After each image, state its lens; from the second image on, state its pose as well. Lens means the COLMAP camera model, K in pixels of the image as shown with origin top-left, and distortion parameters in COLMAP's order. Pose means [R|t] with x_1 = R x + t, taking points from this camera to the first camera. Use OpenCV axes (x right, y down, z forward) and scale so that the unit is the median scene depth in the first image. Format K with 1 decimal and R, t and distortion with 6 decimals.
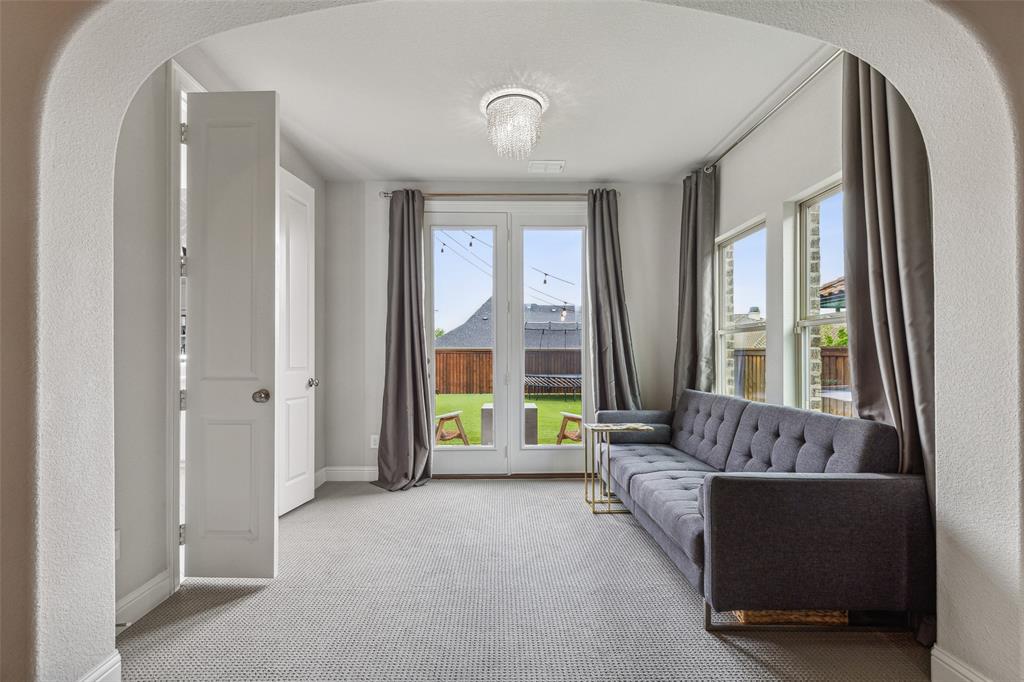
lens RADIAL K [[472.7, 0, 497.2], [0, 472.7, 349.5], [0, 0, 1]] dist [0.004857, -0.000205]
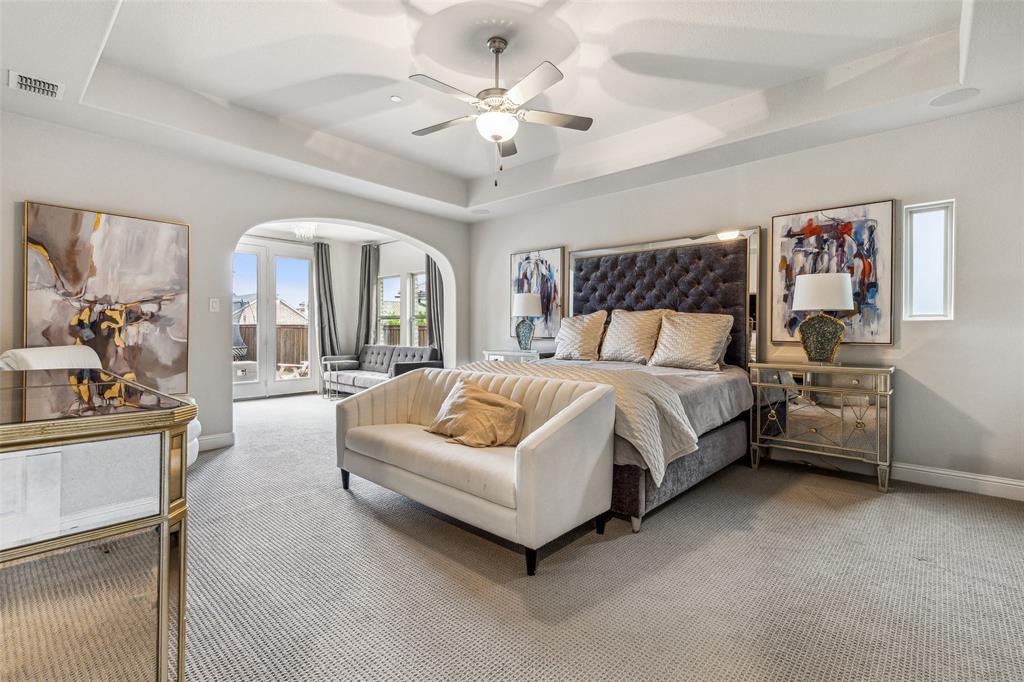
lens RADIAL K [[472.7, 0, 509.2], [0, 472.7, 334.7], [0, 0, 1]] dist [0.004857, -0.000205]
pose [[0.672277, -0.000306, 0.740299, -0.713665], [-0.016411, 0.999748, 0.015316, -0.005143], [-0.740117, -0.022446, 0.672103, -0.894023]]
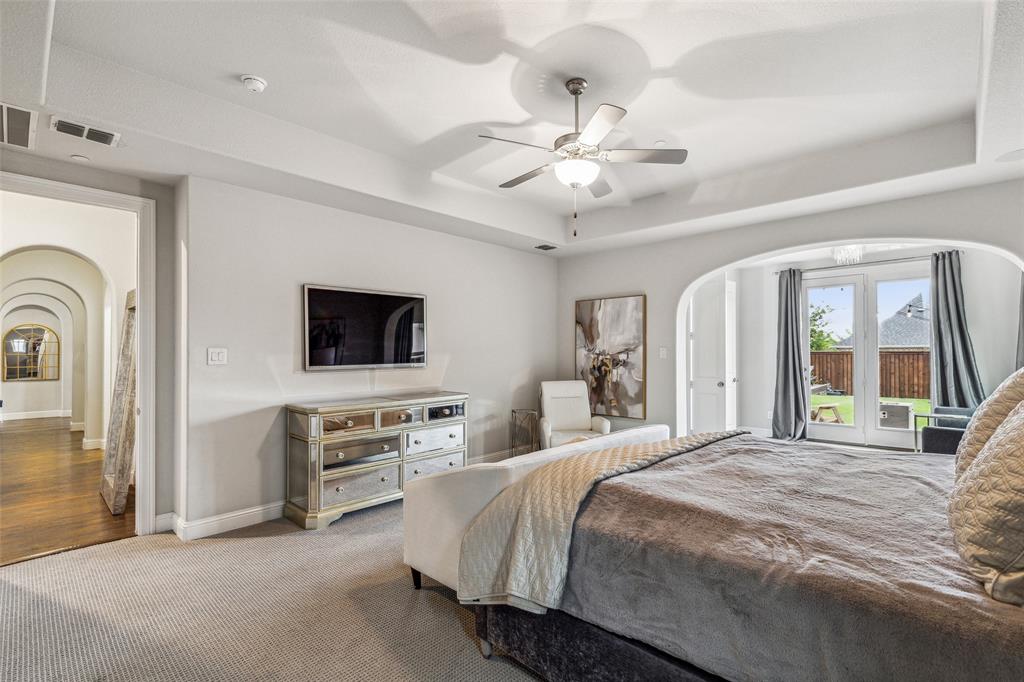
lens RADIAL K [[472.7, 0, 521.2], [0, 472.7, 353.5], [0, 0, 1]] dist [0.004857, -0.000205]
pose [[0.733611, -0.000082, -0.679570, 0.266611], [0.009733, 0.999899, 0.010386, -0.061770], [0.679500, -0.014234, 0.733537, -0.947658]]
